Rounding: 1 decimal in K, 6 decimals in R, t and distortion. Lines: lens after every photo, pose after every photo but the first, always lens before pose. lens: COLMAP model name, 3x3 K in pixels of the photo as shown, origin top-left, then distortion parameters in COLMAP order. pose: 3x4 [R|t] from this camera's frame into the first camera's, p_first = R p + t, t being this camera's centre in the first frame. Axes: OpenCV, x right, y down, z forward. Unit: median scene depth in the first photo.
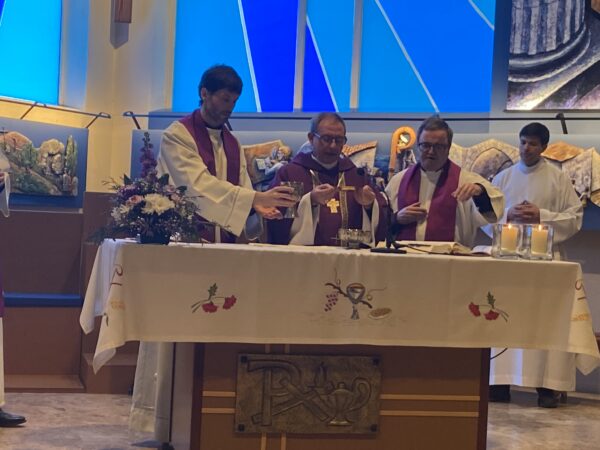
lens RADIAL K [[1274.5, 0, 303.6], [0, 1274.5, 224.6], [0, 0, 1]] dist [0.132626, 0.000000]
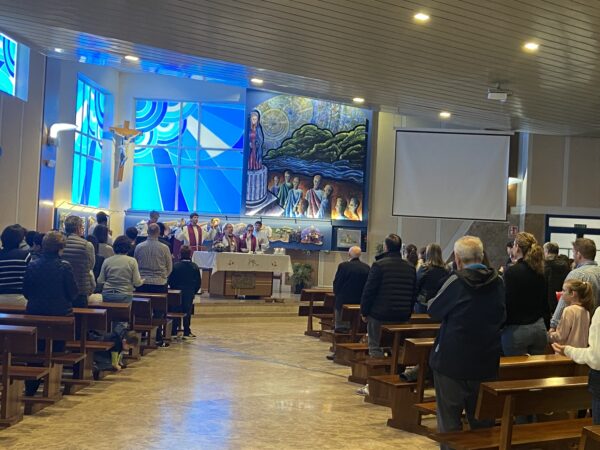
lens RADIAL K [[923.6, 0, 299.1], [0, 923.6, 224.9], [0, 0, 1]] dist [0.030179, 0.000000]
pose [[0.919677, 0.009041, 0.392573, -0.942537], [-0.005589, 0.999935, -0.009934, -0.044751], [-0.392637, 0.006942, 0.919667, -1.909324]]
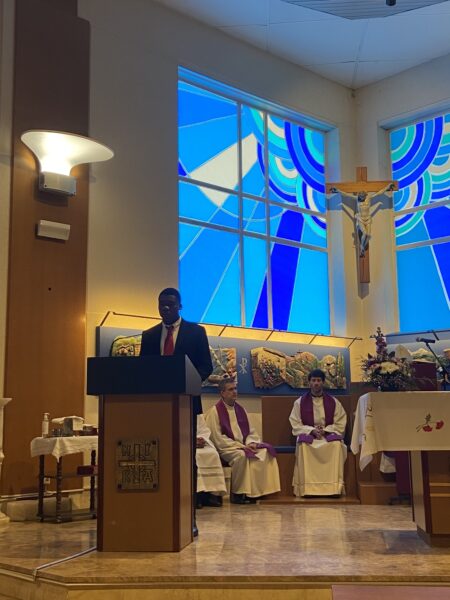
lens RADIAL K [[810.2, 0, 225.4], [0, 810.2, 287.6], [0, 0, 1]] dist [0.105428, 0.000000]
pose [[0.945284, -0.110443, -0.306985, 0.016829], [0.055946, 0.981894, -0.180982, 0.043917], [0.321415, 0.153905, 0.934348, -0.067147]]
